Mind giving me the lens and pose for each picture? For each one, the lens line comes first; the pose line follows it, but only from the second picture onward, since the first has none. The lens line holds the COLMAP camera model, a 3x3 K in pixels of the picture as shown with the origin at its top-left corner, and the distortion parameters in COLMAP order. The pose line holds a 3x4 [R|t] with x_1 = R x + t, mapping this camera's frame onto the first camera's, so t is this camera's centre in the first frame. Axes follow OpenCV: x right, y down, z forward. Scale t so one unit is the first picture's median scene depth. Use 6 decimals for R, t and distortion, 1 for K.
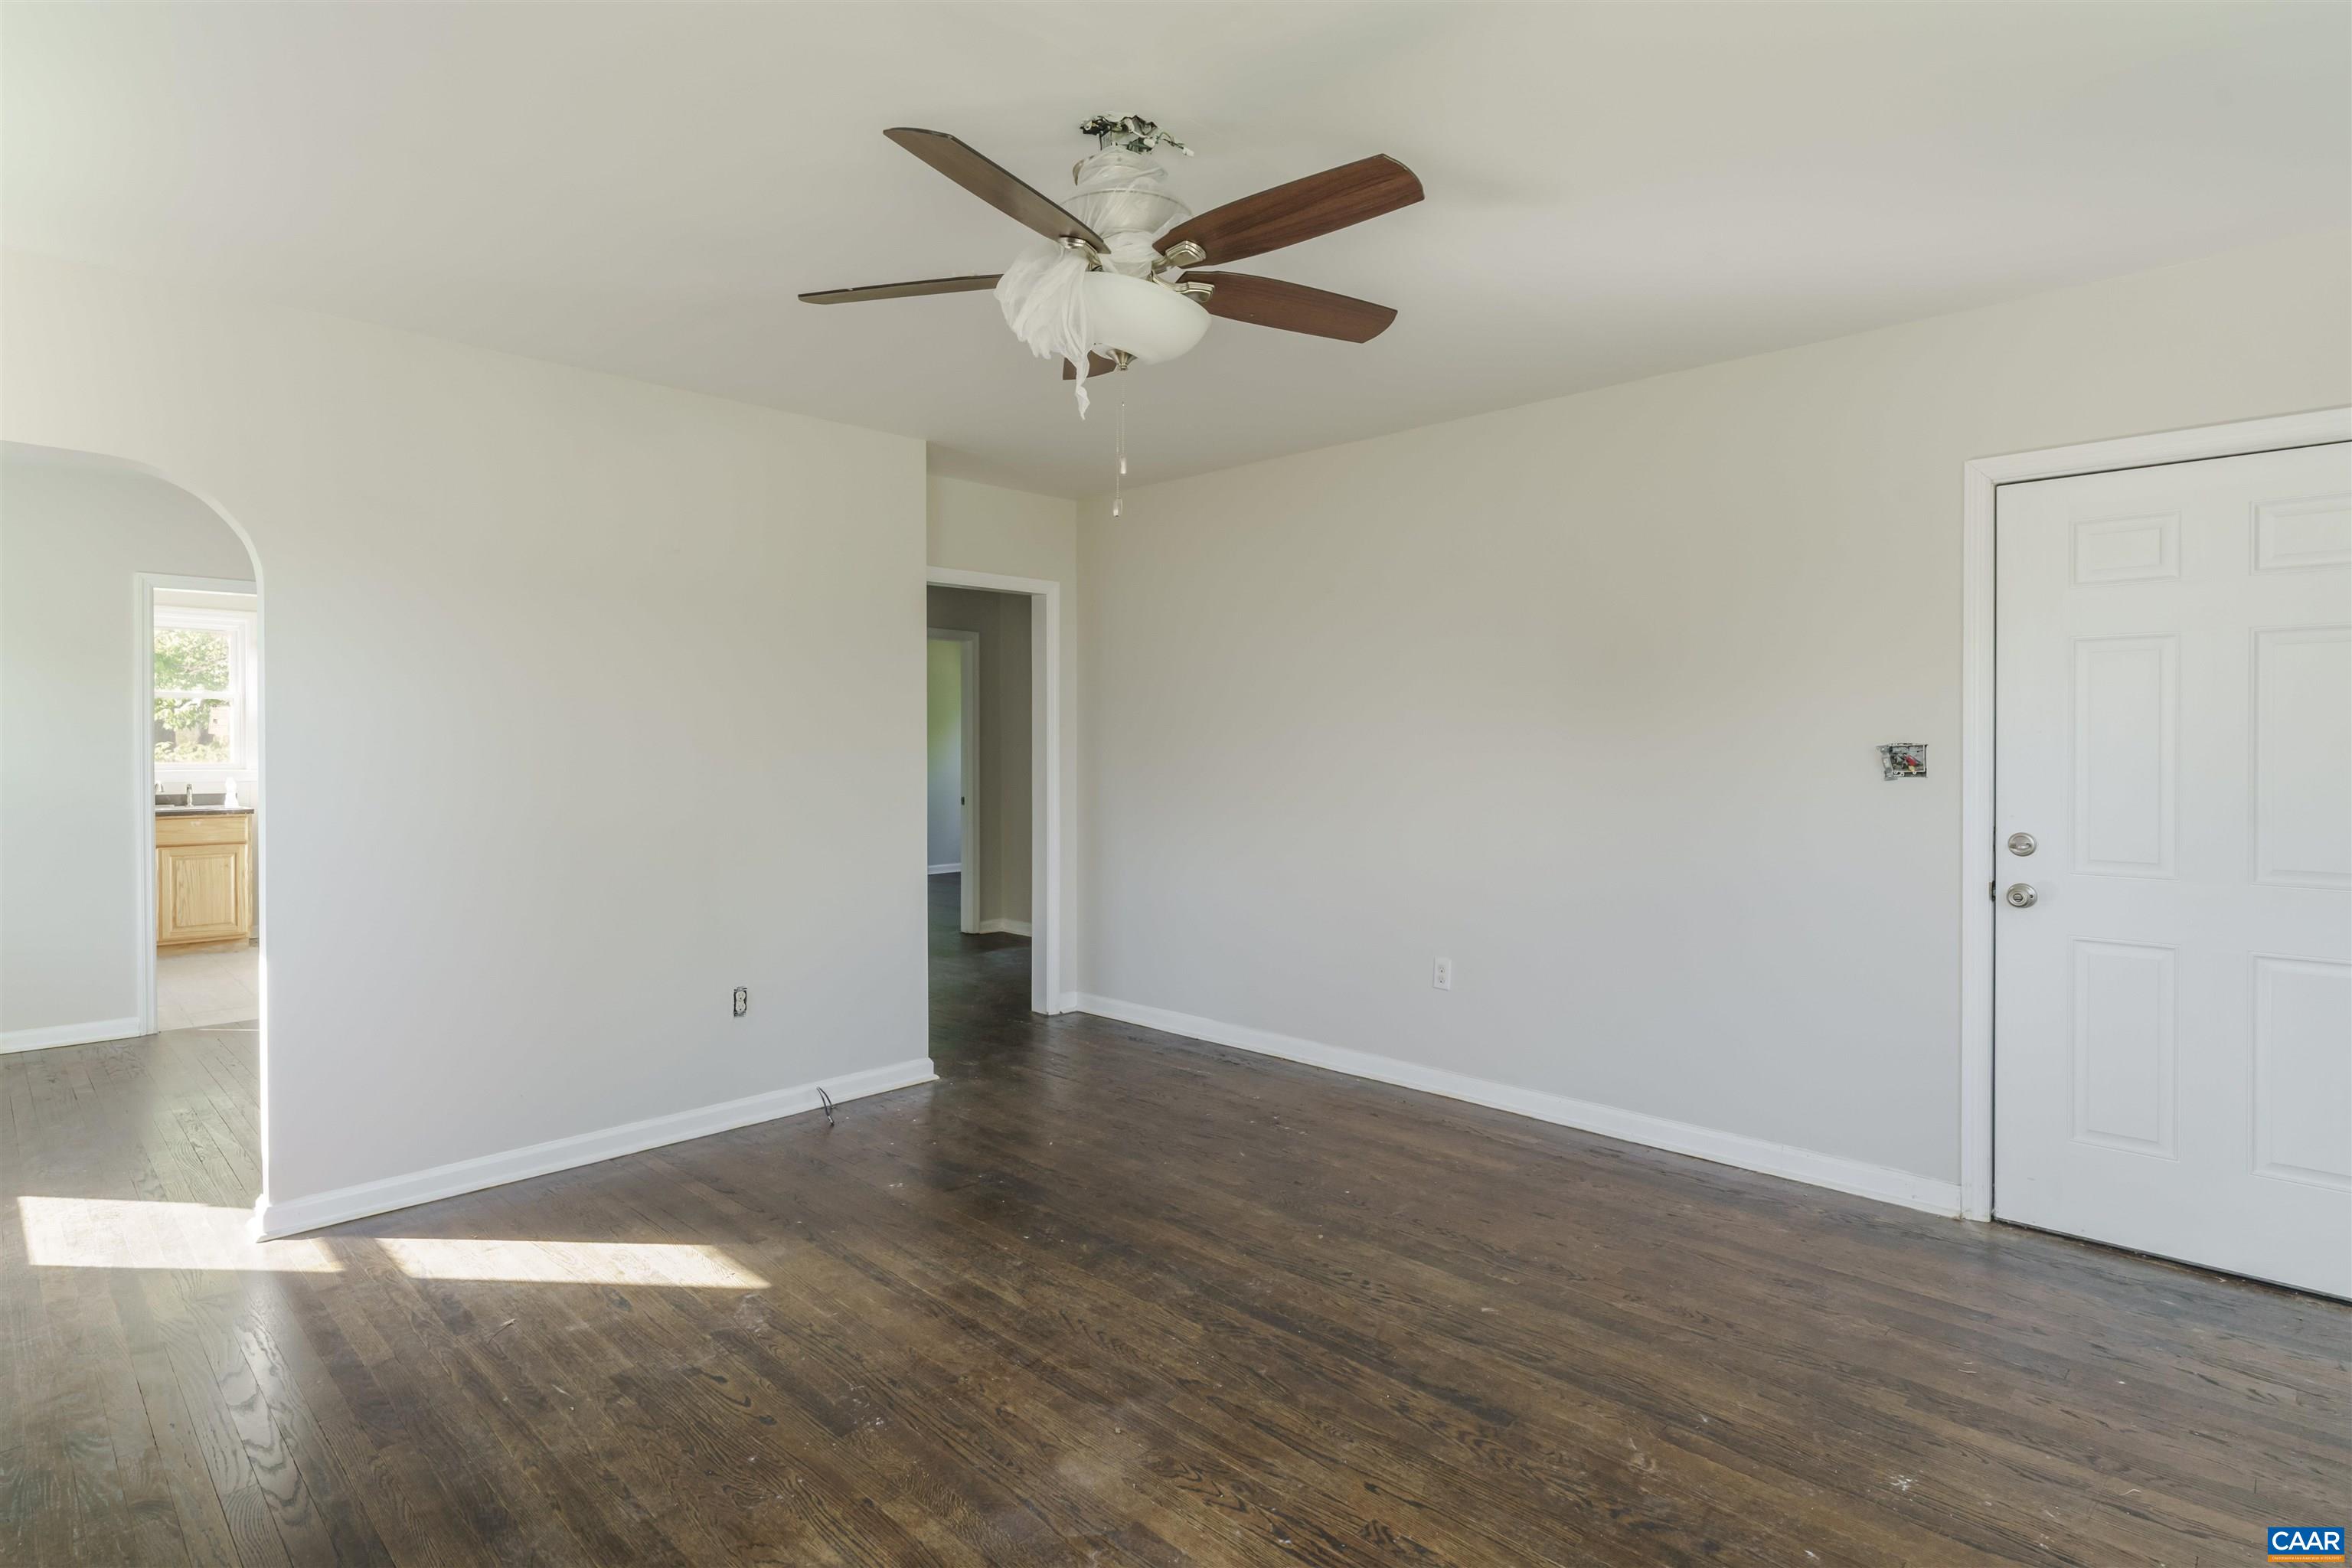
lens RADIAL K [[1187.2, 0, 1170.8], [0, 1187.2, 778.7], [0, 0, 1]] dist [0.000294, -0.000091]
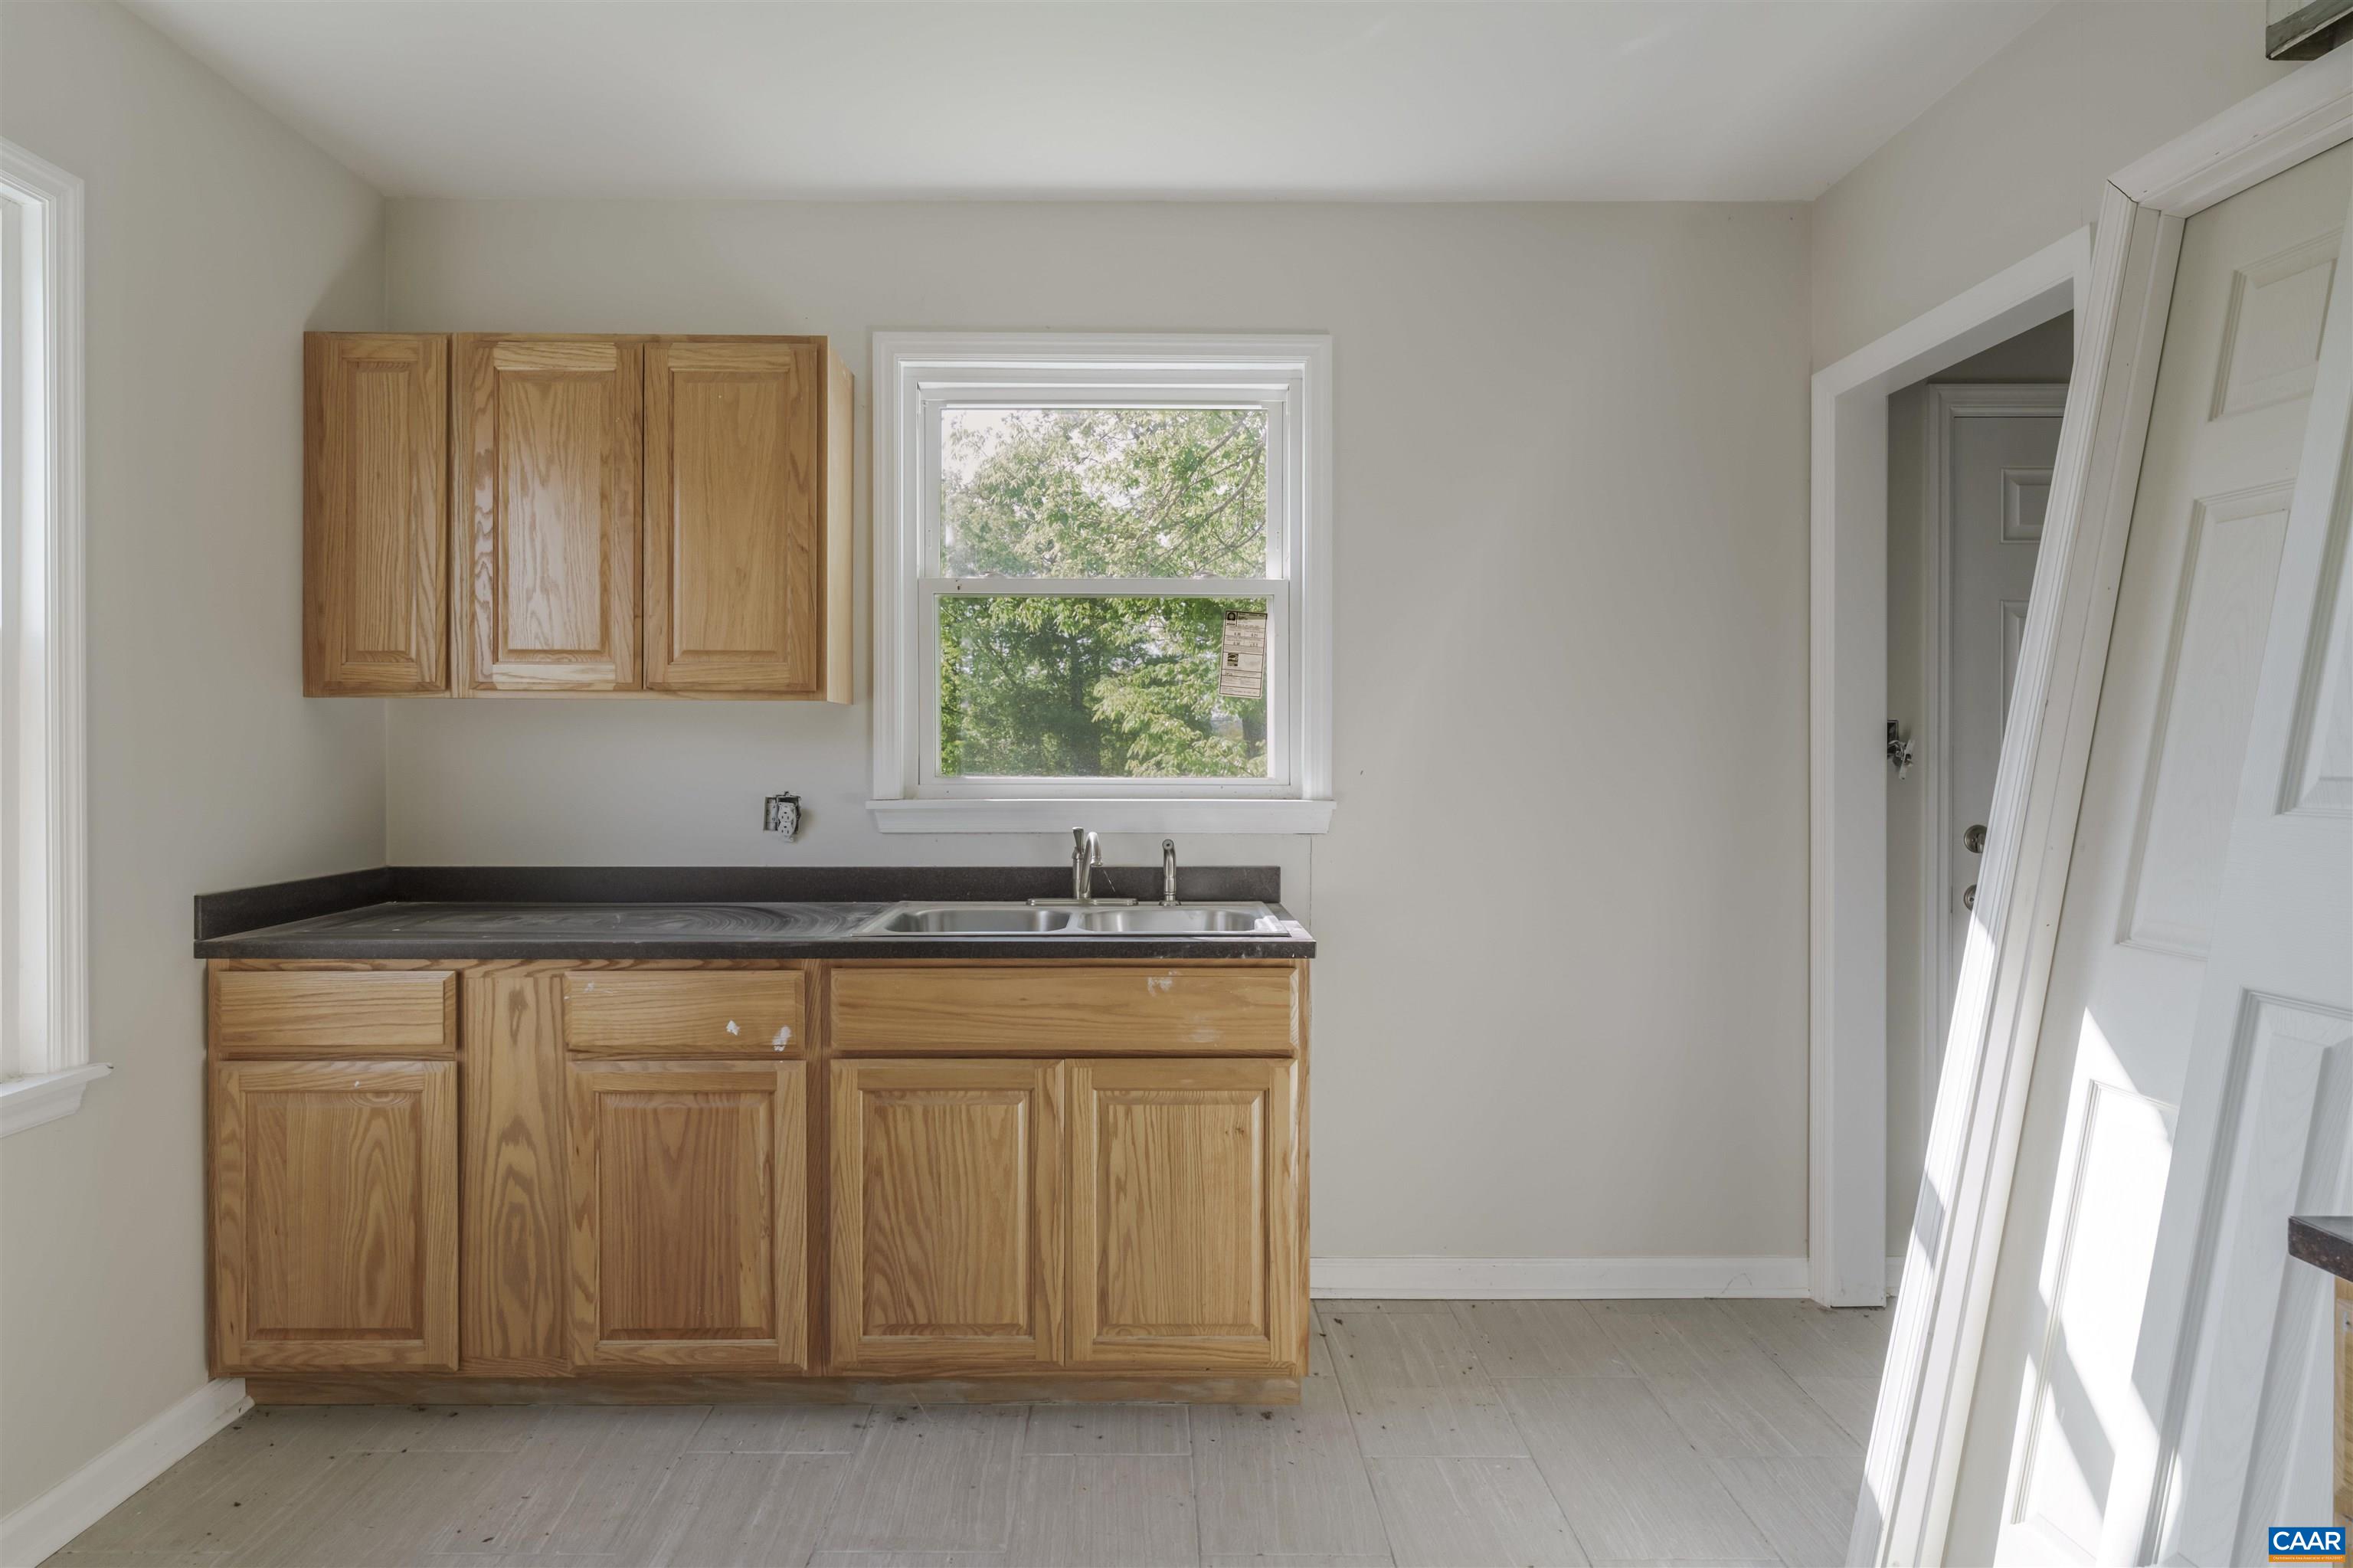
lens RADIAL K [[1368.9, 0, 1171.6], [0, 1368.9, 770.1], [0, 0, 1]] dist [-0.003002, -0.002205]
pose [[0.721691, 0.004187, -0.692203, -0.571430], [-0.014279, 0.999859, -0.008839, -0.012415], [0.692068, 0.016263, 0.721649, 0.739729]]
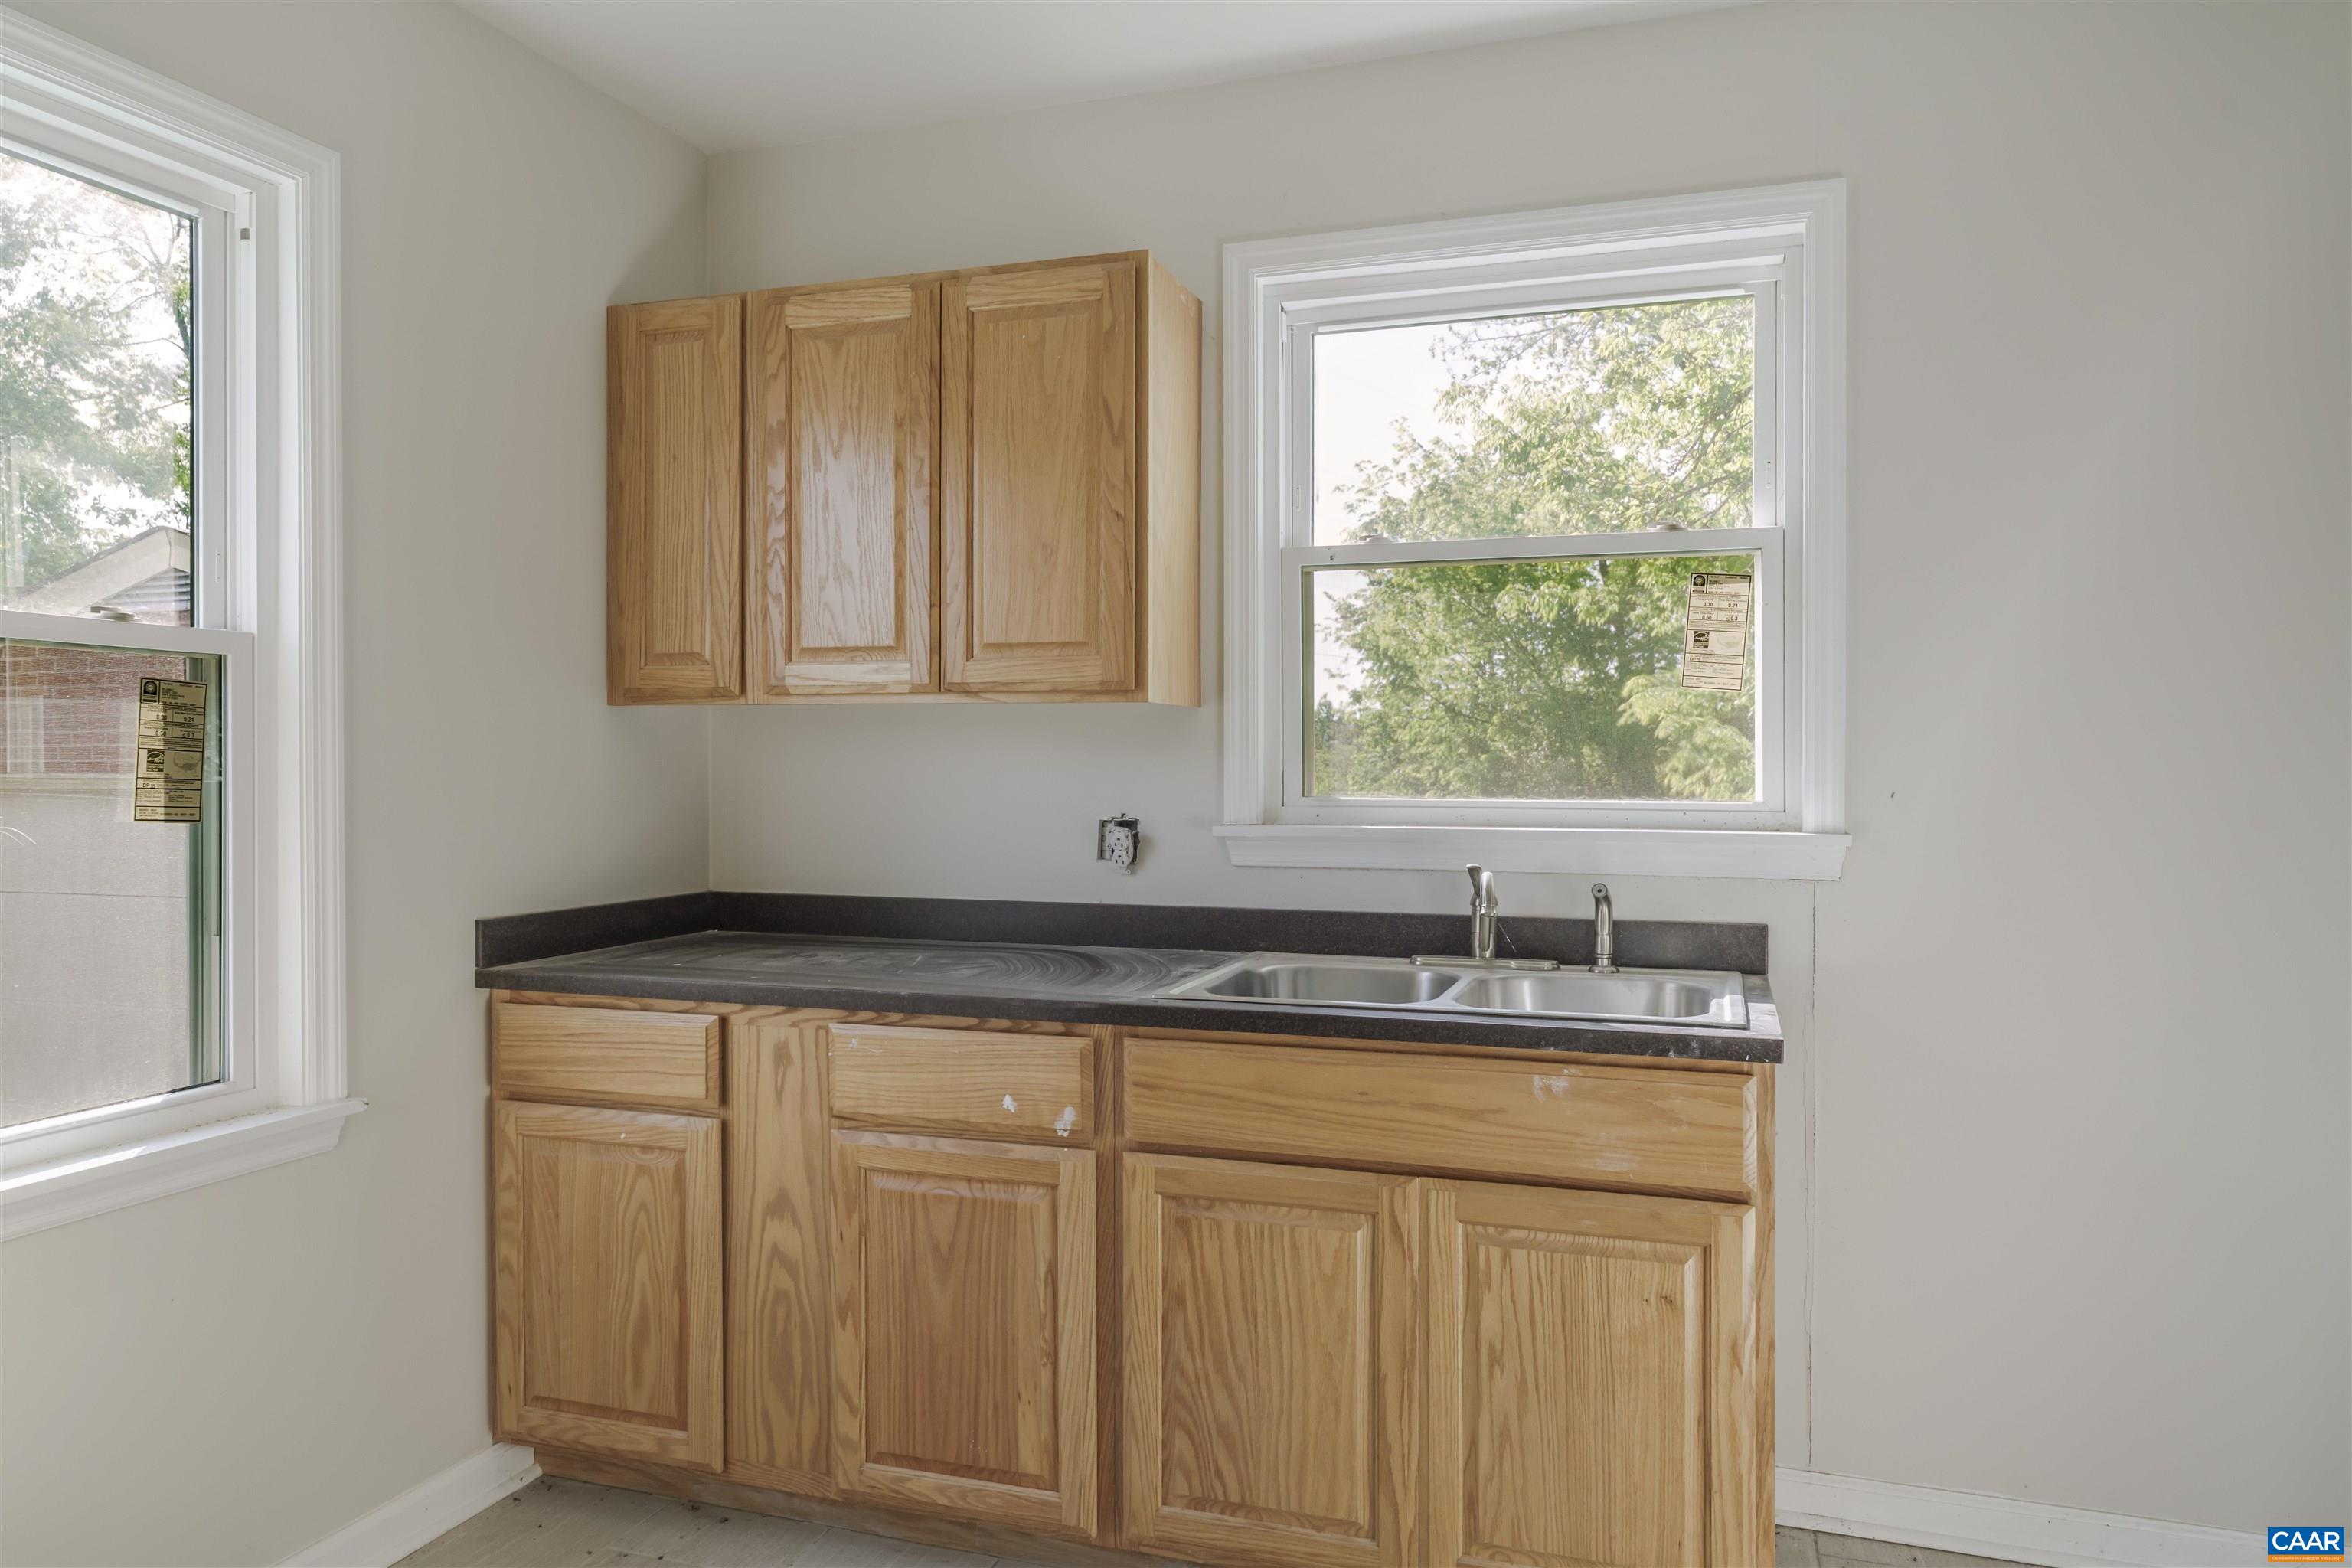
lens RADIAL K [[1562.3, 0, 1176.0], [0, 1562.3, 784.0], [0, 0, 1]] dist [0.000006, -0.000993]
pose [[0.441531, 0.005434, -0.897229, -0.585969], [-0.021324, 0.999763, -0.004439, -0.013785], [0.896992, 0.021092, 0.441542, 0.796770]]
